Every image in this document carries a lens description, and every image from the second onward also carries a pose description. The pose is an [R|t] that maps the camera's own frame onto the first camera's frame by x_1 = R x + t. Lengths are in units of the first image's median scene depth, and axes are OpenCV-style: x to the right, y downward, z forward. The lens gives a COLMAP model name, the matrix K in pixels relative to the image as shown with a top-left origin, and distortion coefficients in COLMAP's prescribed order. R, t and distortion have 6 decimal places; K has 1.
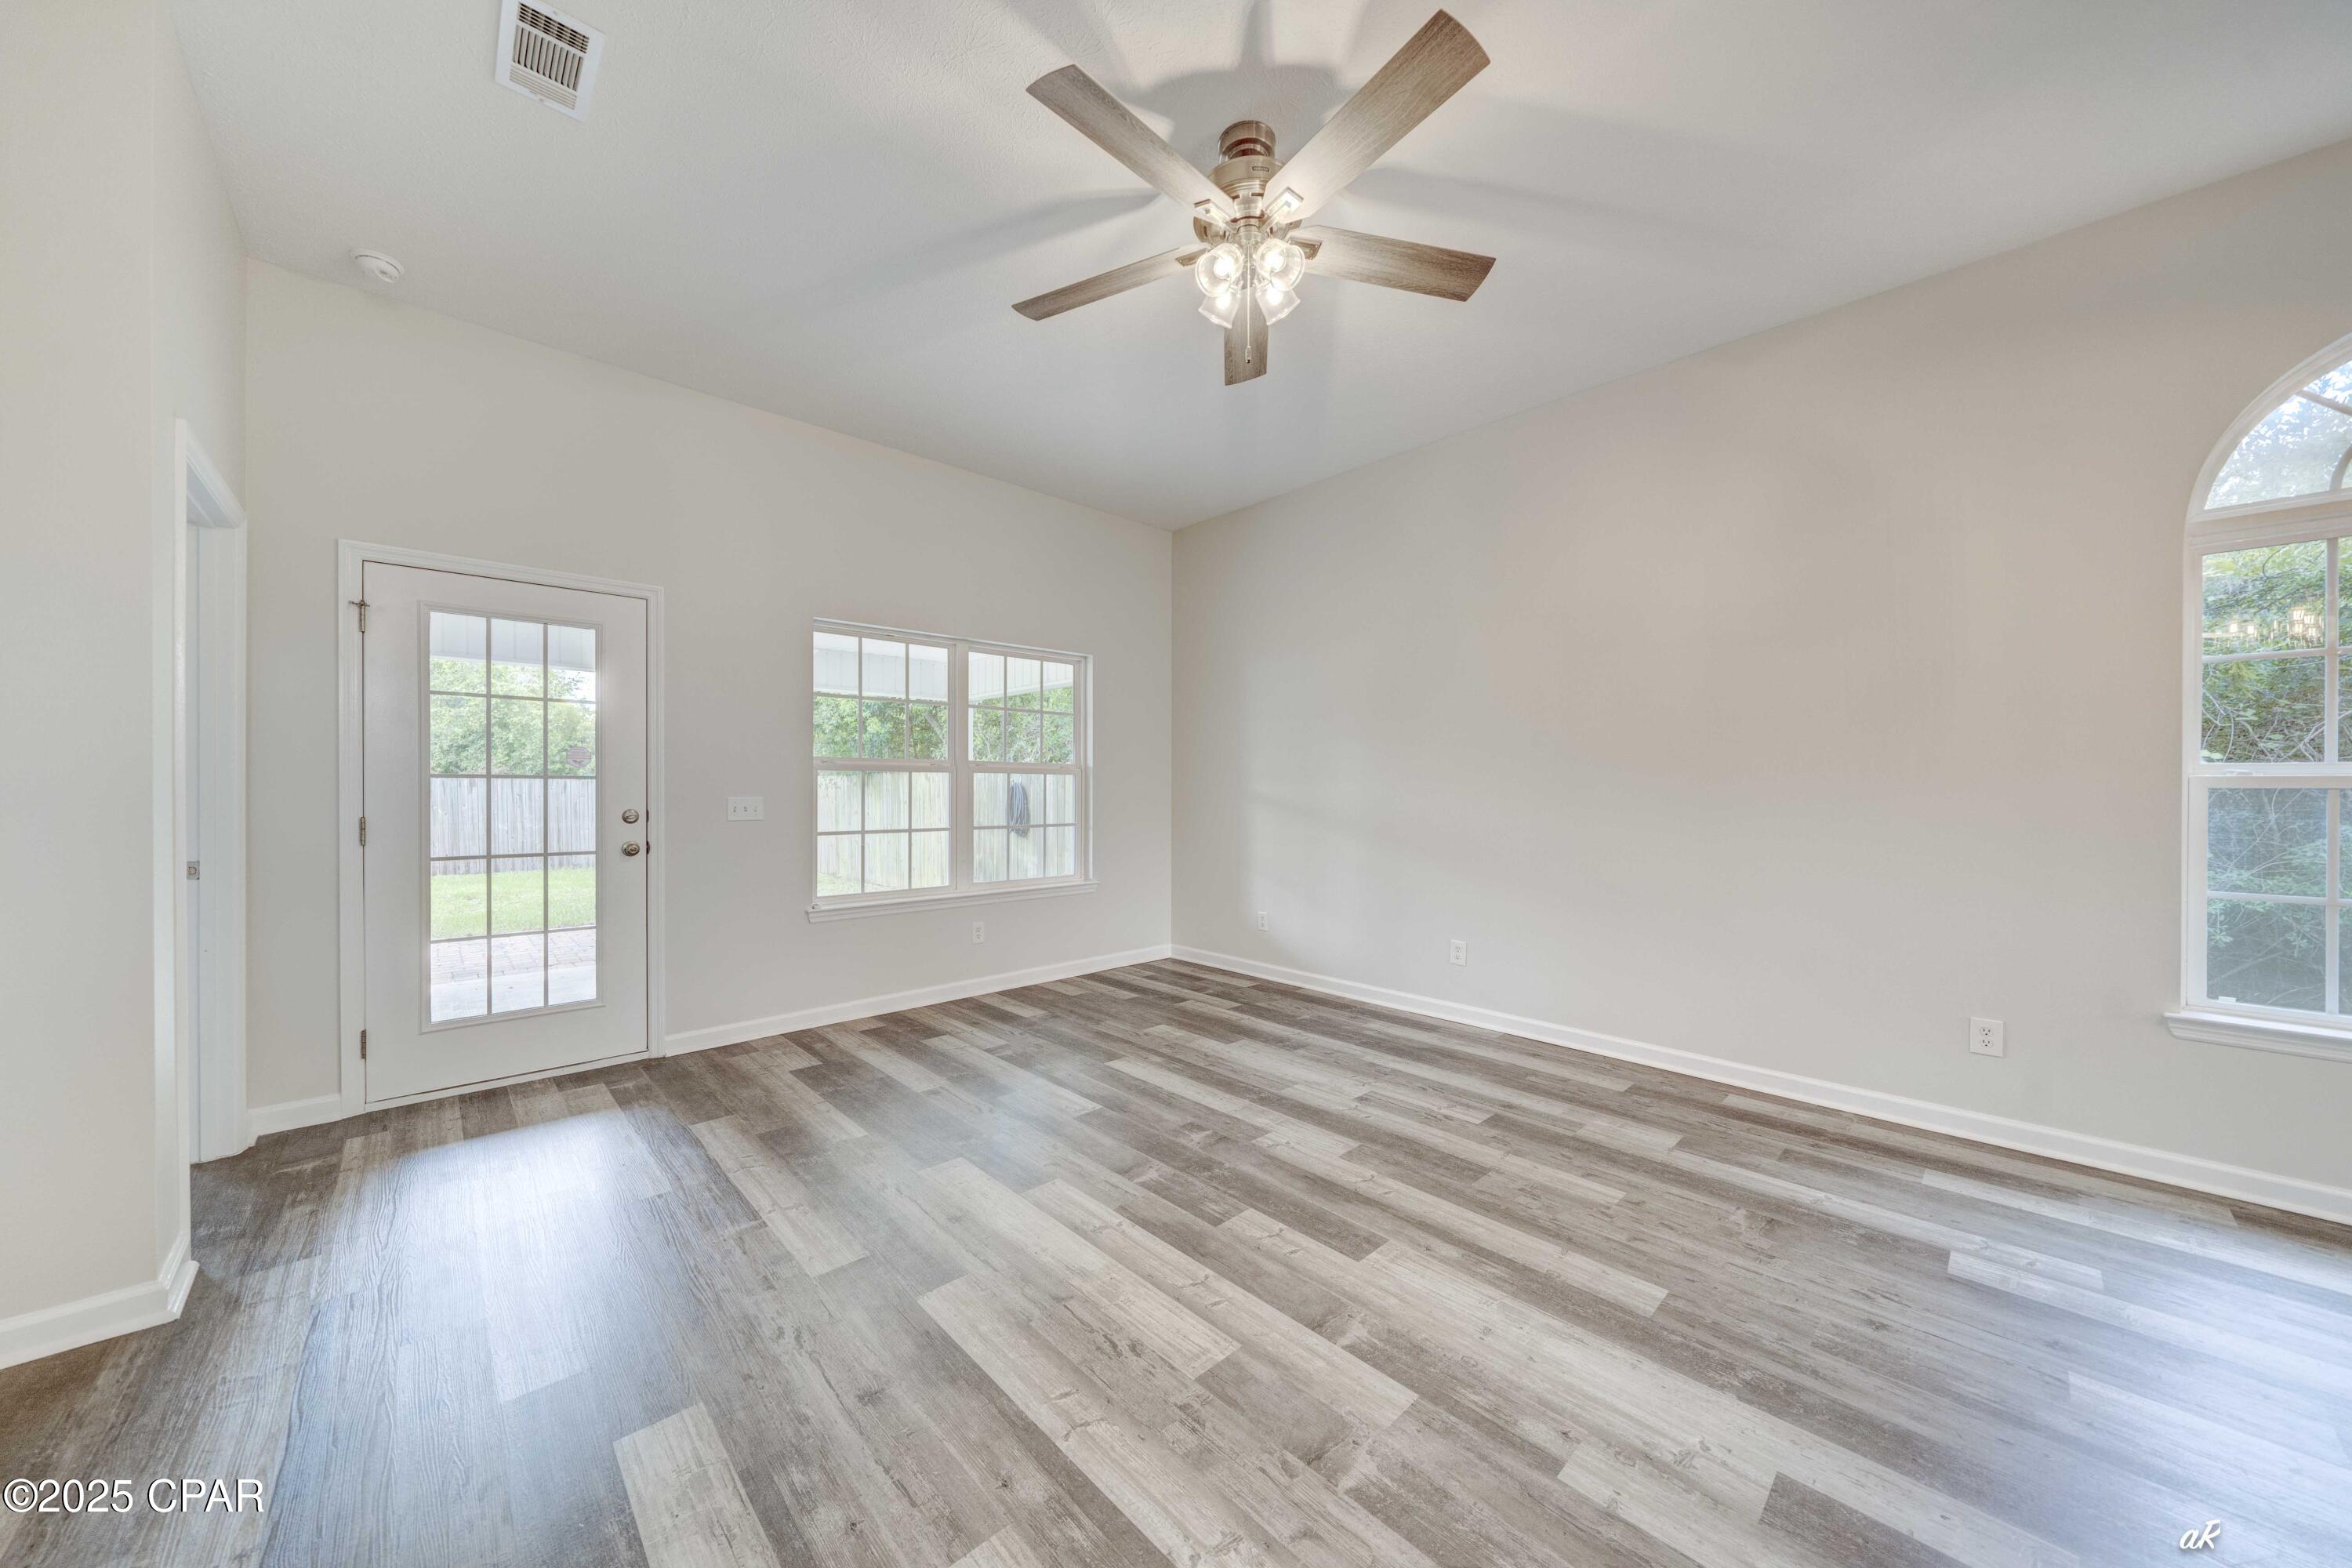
lens RADIAL K [[831.7, 0, 1213.2], [0, 831.7, 783.4], [0, 0, 1]] dist [-0.001975, -0.004550]
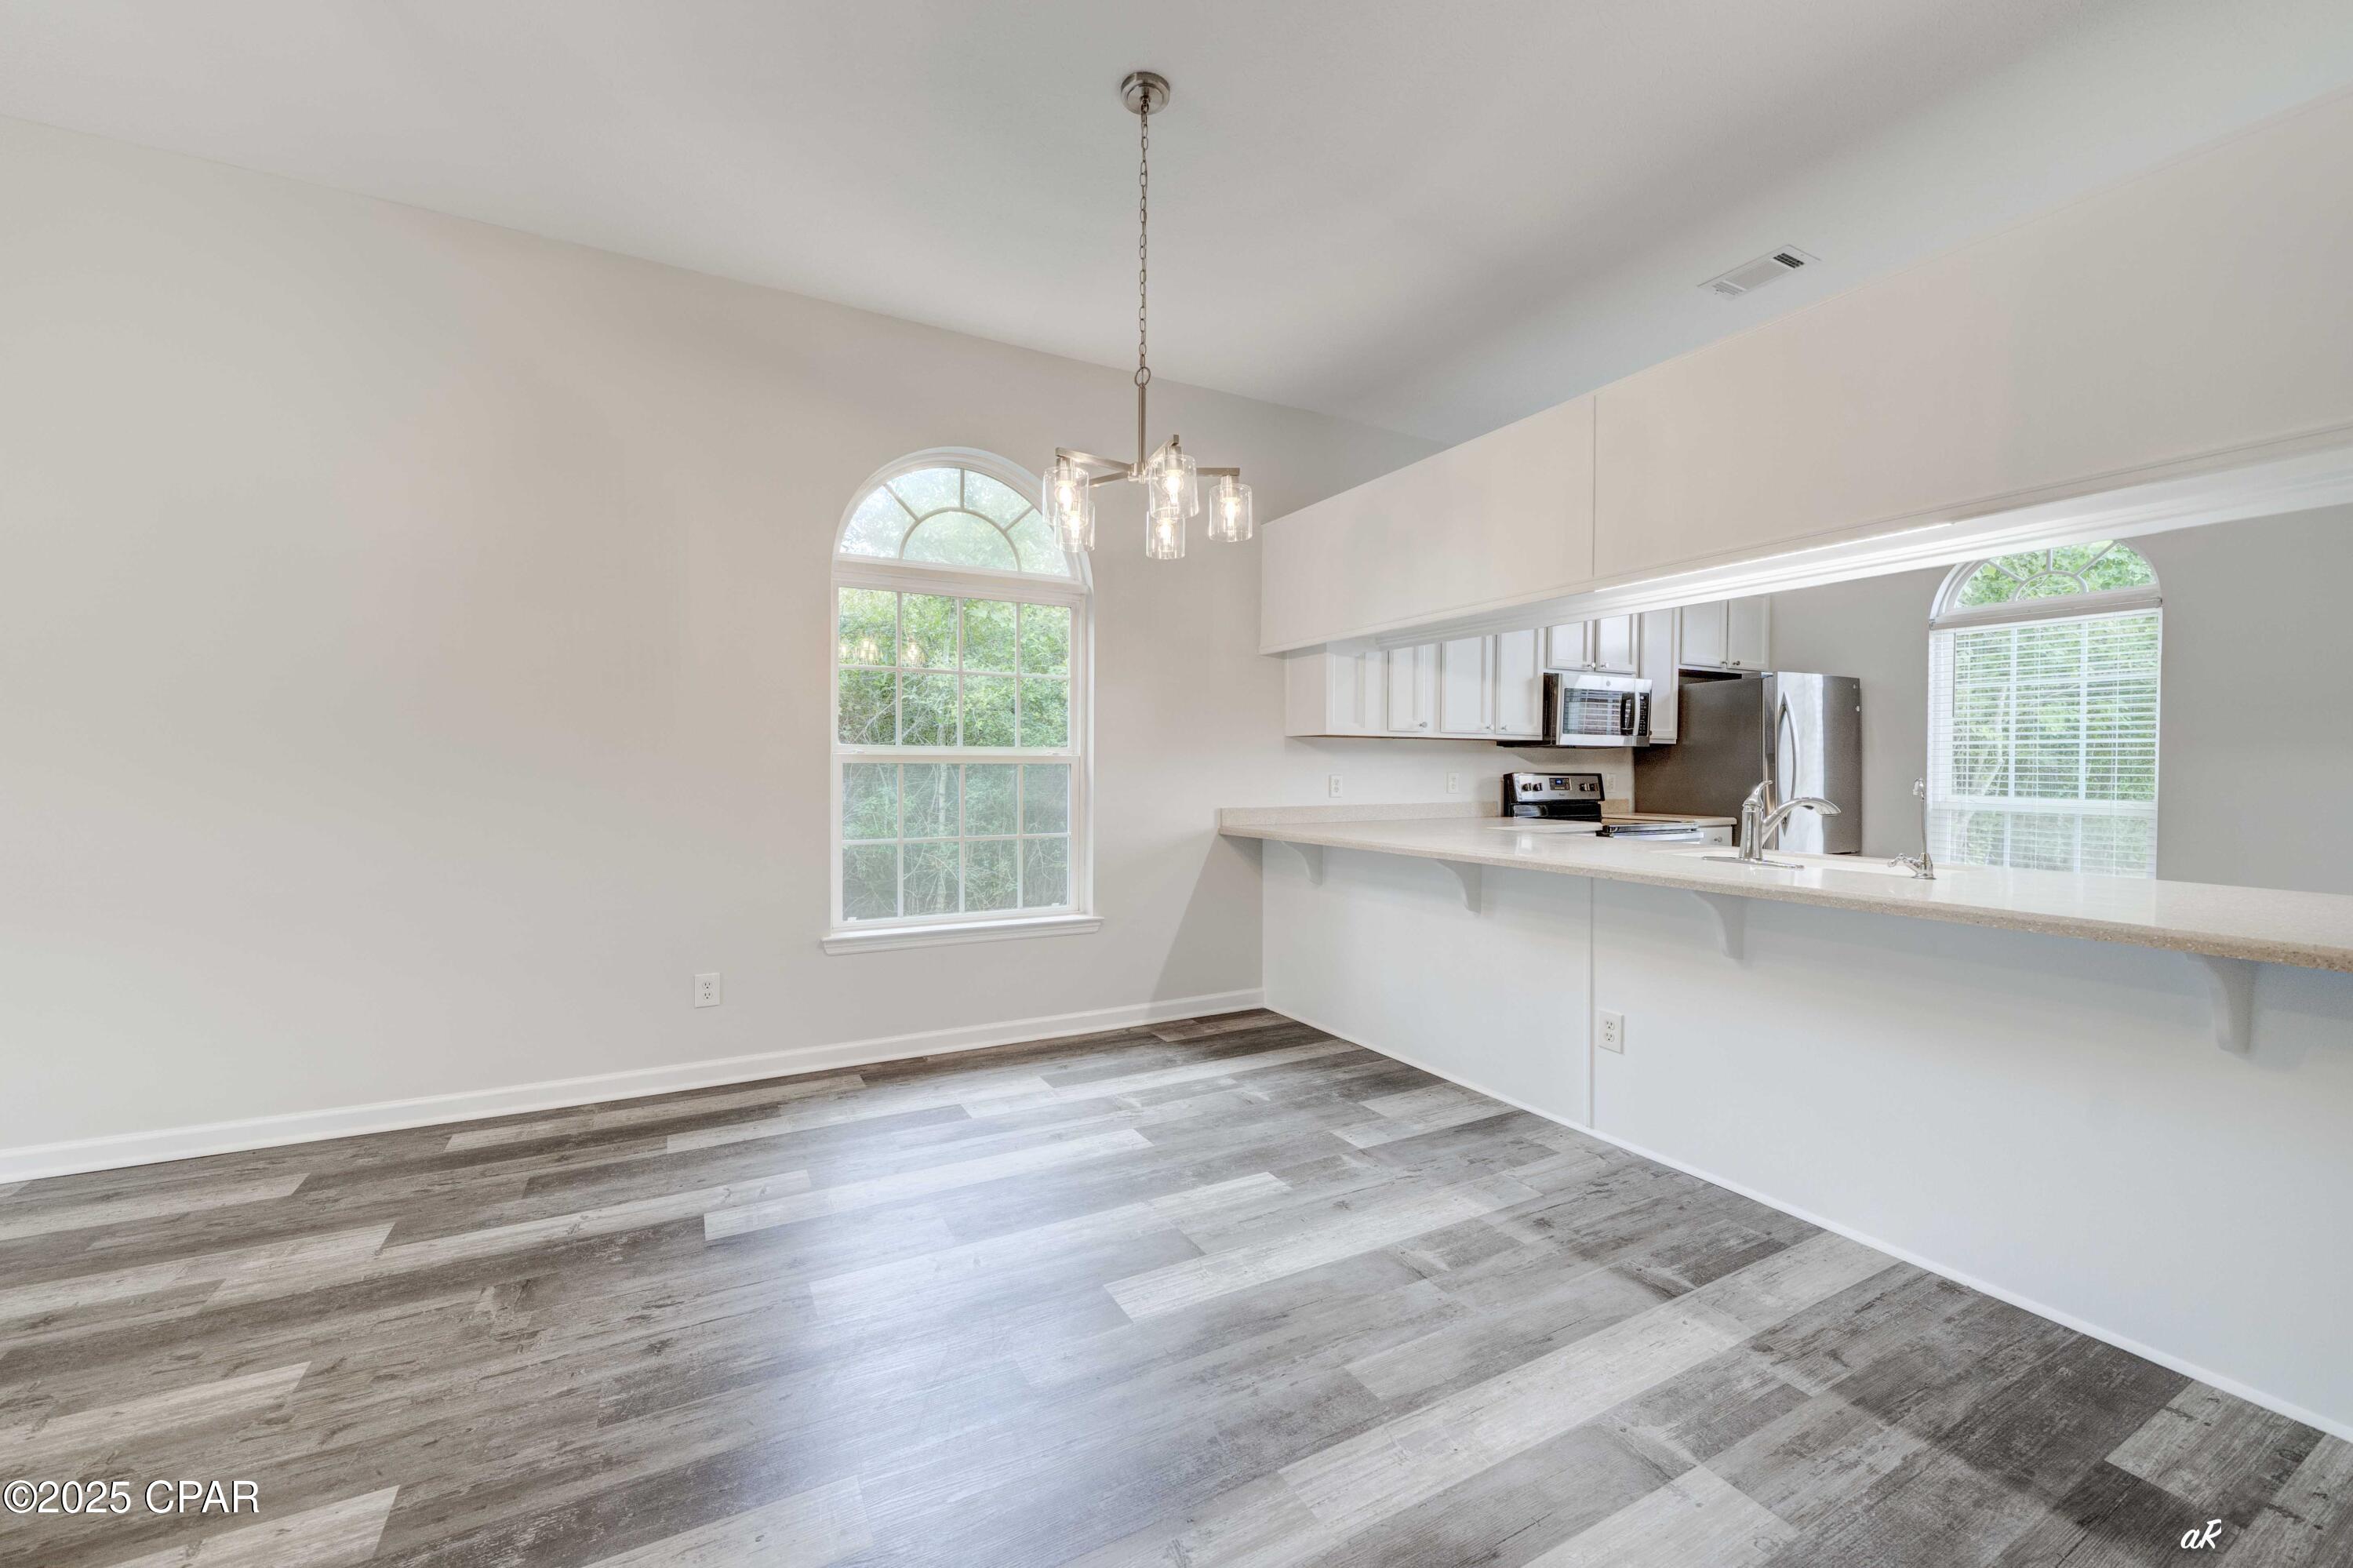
lens RADIAL K [[838.9, 0, 1099.4], [0, 838.9, 771.3], [0, 0, 1]] dist [-0.003632, -0.000294]
pose [[0.319092, -0.004504, 0.947713, 0.058069], [-0.010333, 0.999913, 0.008231, 0.005114], [-0.947667, -0.012419, 0.319018, 0.167874]]
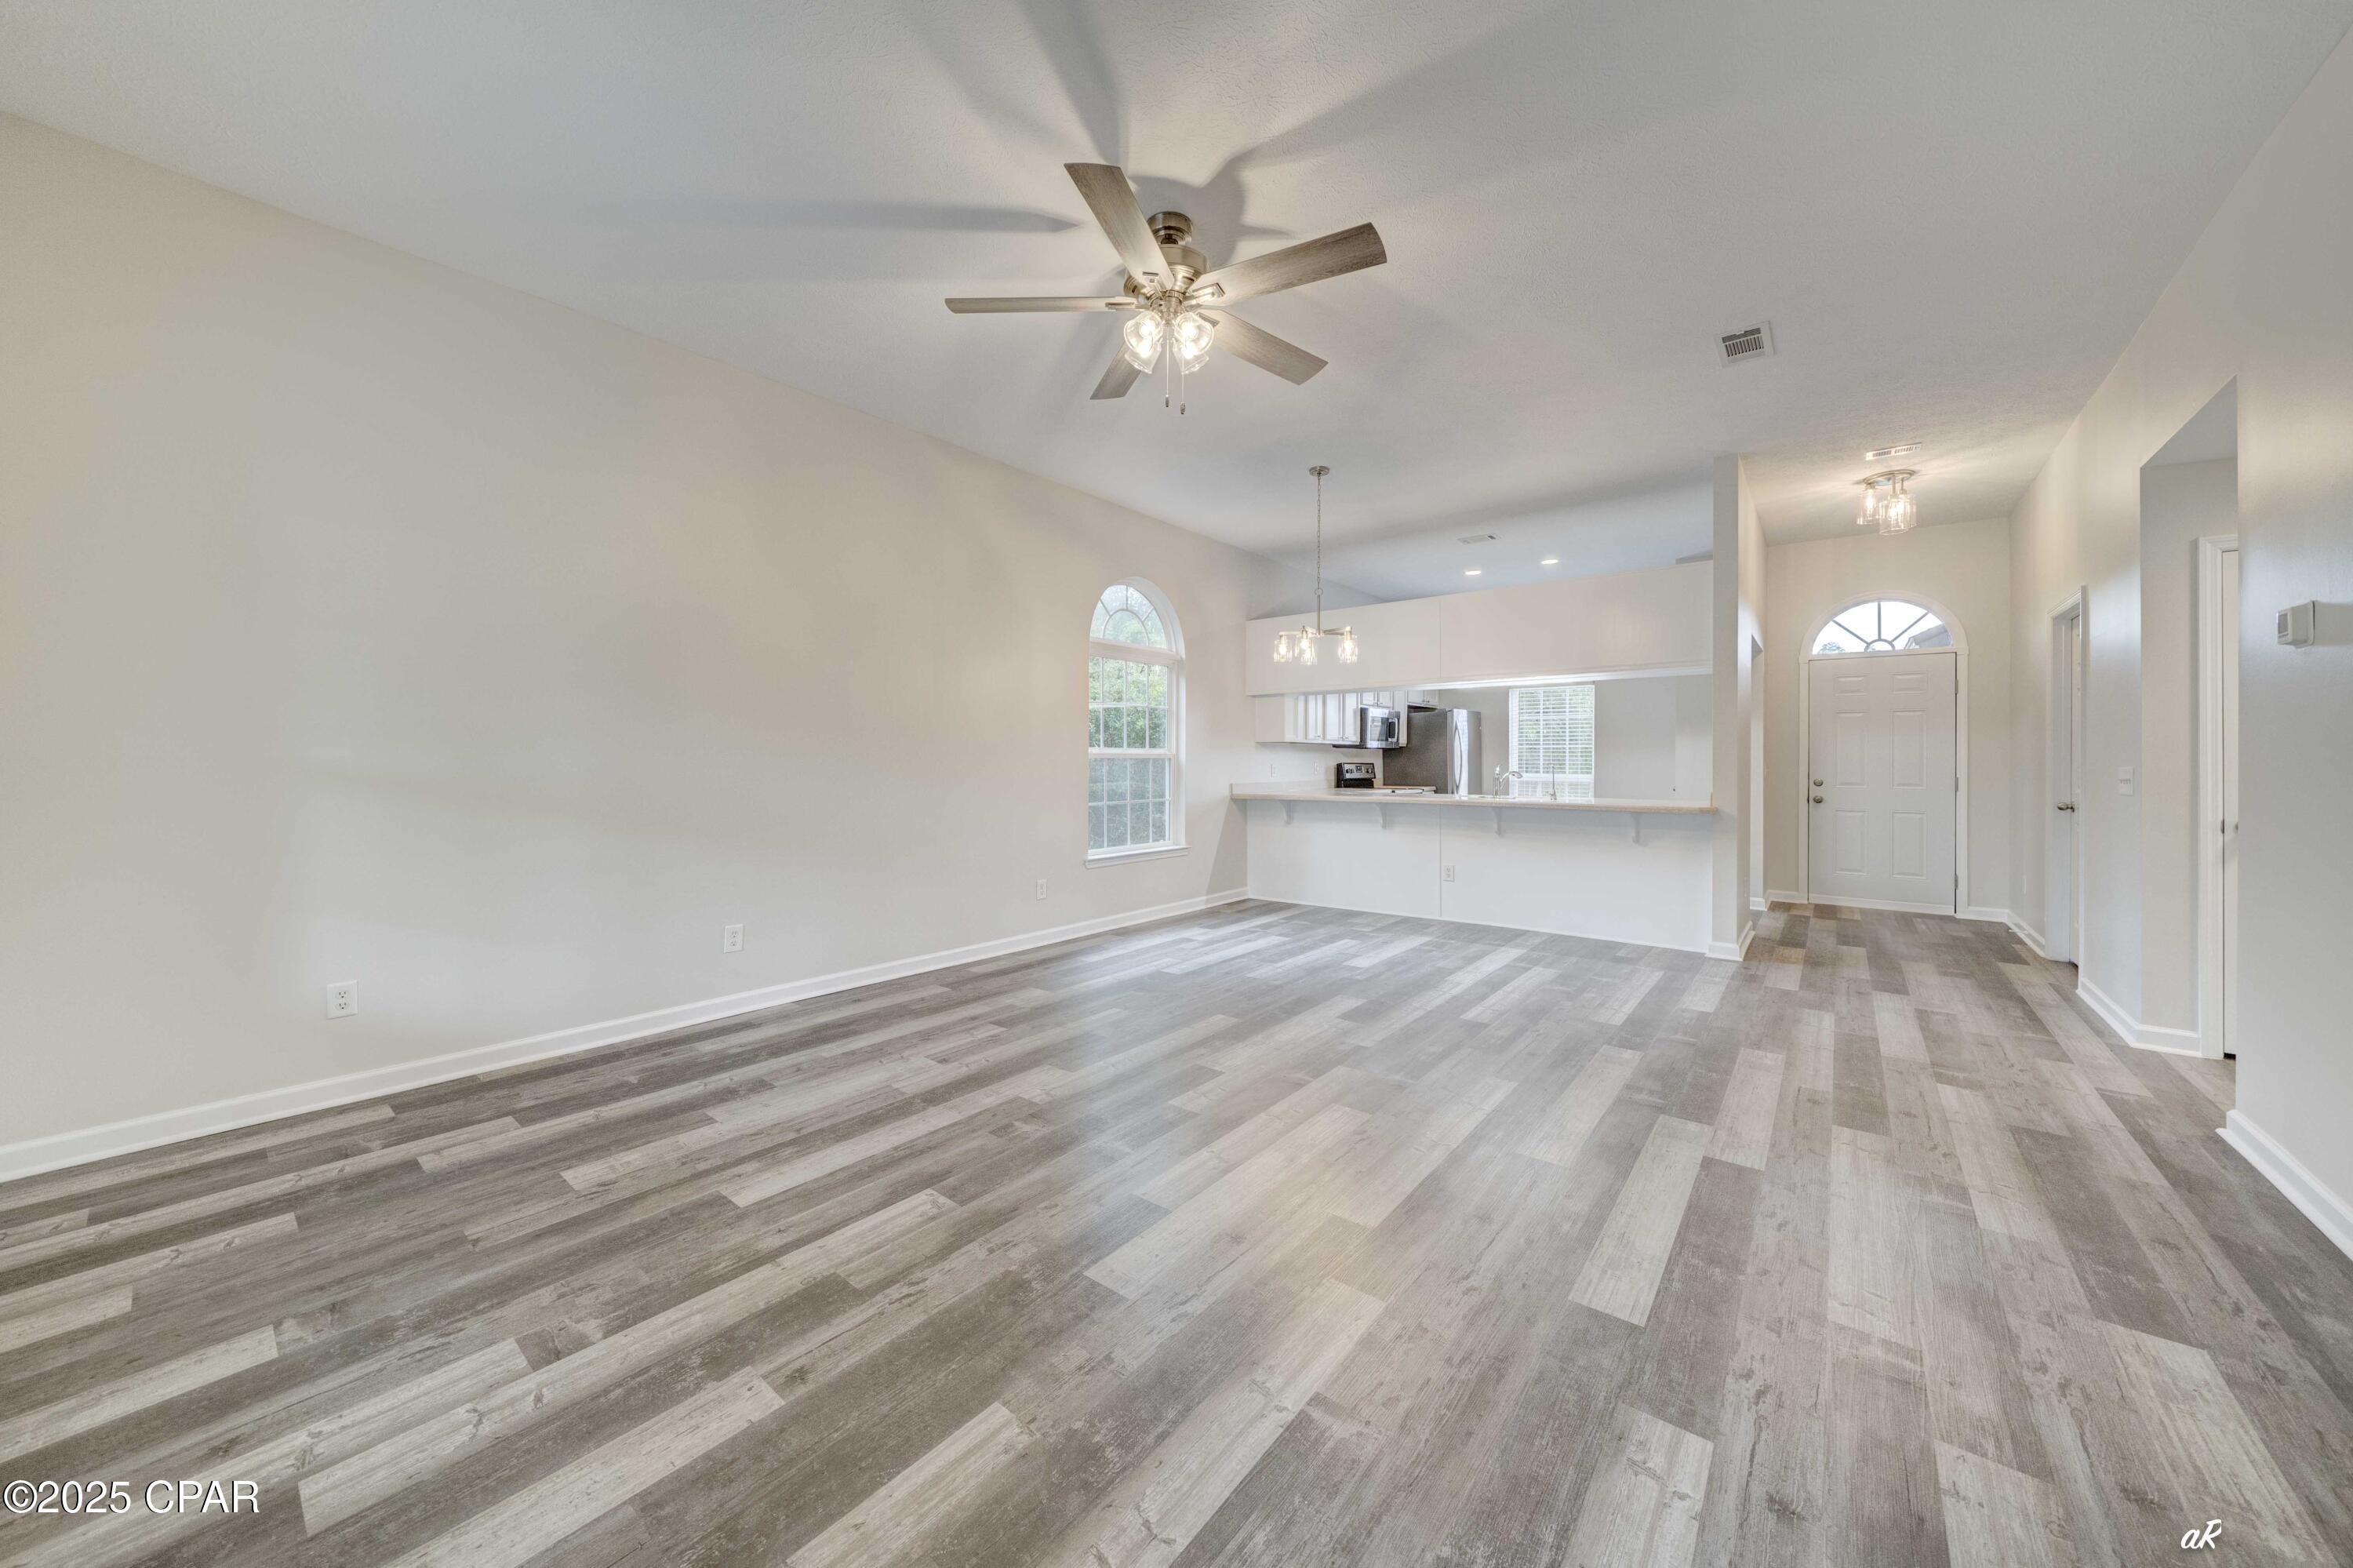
lens RADIAL K [[853.1, 0, 1122.7], [0, 853.1, 755.3], [0, 0, 1]] dist [-0.003905, -0.000346]
pose [[-0.109798, 0.004999, 0.993941, -1.024113], [-0.007802, 0.999952, -0.005891, 0.011359], [-0.993923, -0.008402, -0.109753, 1.041611]]
